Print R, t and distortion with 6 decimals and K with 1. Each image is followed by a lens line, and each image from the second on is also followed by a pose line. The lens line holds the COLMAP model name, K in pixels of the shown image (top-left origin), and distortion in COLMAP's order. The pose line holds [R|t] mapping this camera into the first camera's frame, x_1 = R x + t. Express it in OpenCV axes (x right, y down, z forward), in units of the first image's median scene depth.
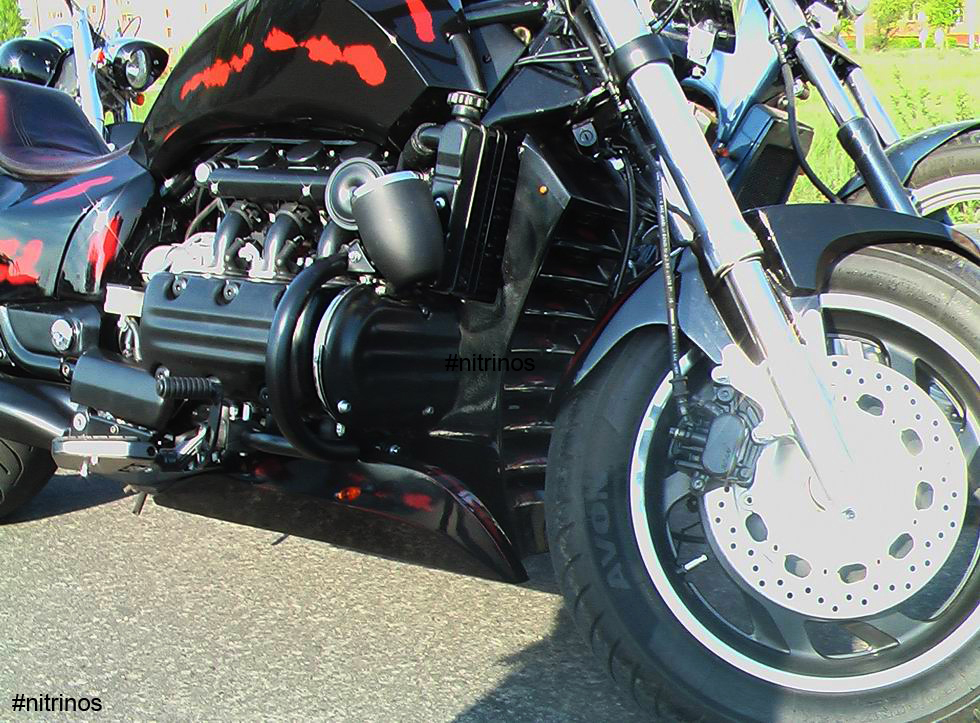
lens RADIAL K [[1301.0, 0, 488.7], [0, 1301.0, 359.7], [0, 0, 1]] dist [-0.207434, 0.110109]
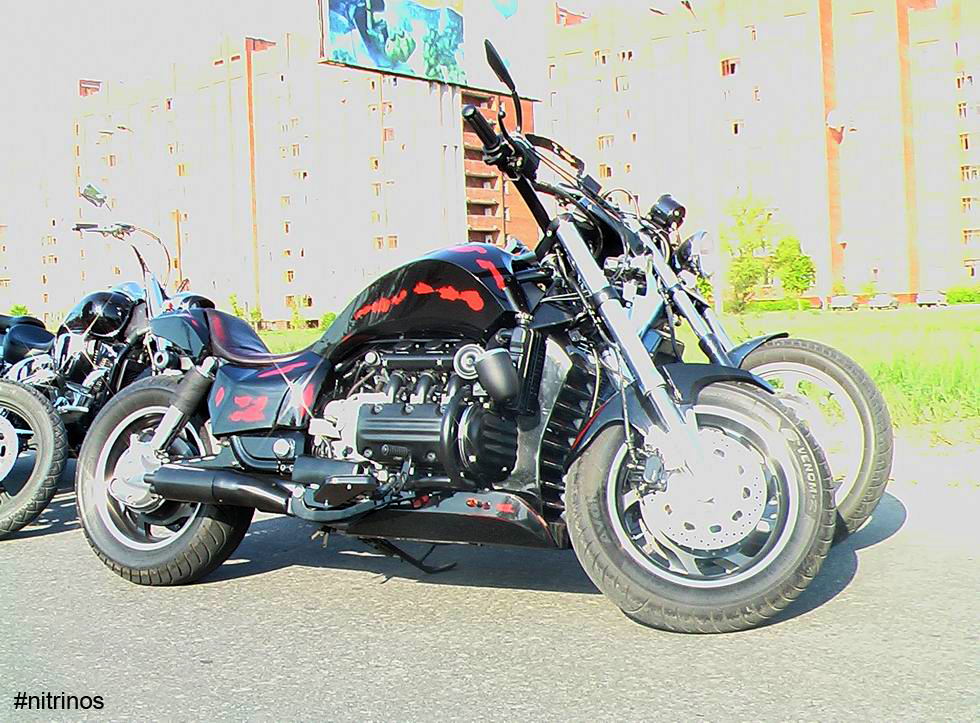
lens RADIAL K [[1301.0, 0, 488.7], [0, 1301.0, 359.7], [0, 0, 1]] dist [-0.207434, 0.110109]
pose [[0.994904, -0.000786, 0.100828, -0.272389], [0.021273, 0.979099, -0.202268, 0.278643], [-0.098561, 0.203382, 0.974126, -0.989458]]
